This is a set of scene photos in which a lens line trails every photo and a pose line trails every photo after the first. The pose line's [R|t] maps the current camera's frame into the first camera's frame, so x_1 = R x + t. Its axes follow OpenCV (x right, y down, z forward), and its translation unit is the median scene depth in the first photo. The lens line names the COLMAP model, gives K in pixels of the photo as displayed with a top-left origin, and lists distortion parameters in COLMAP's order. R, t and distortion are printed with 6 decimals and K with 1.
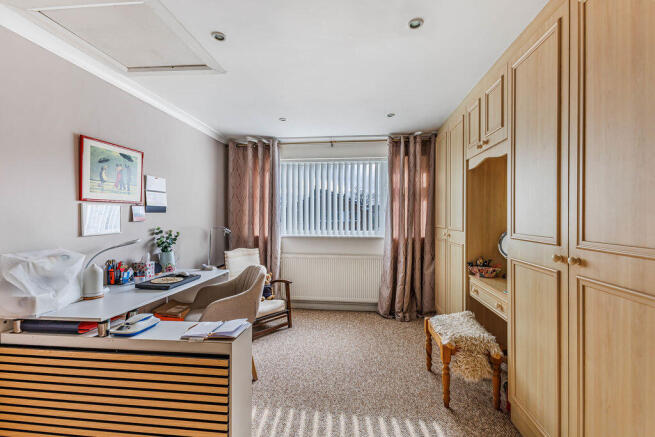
lens RADIAL K [[288.4, 0, 328.1], [0, 288.4, 219.4], [0, 0, 1]] dist [0.000680, -0.000328]
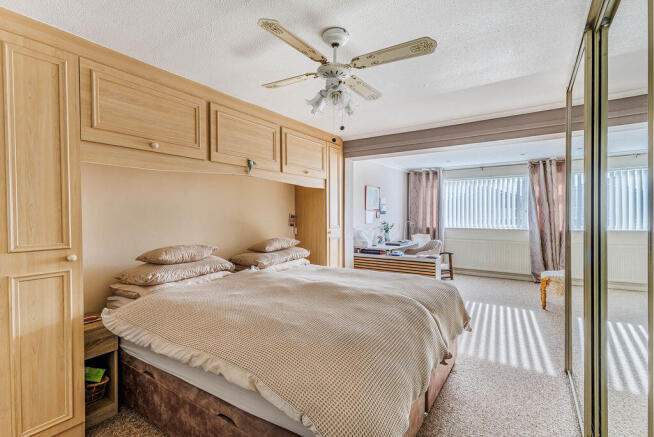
lens RADIAL K [[230.1, 0, 325.2], [0, 230.1, 219.3], [0, 0, 1]] dist [0.000360, 0.000023]
pose [[0.817390, 0.005686, -0.576057, 0.031958], [0.001110, 0.999934, 0.011446, -0.003164], [0.576084, -0.009996, 0.817329, -0.444643]]
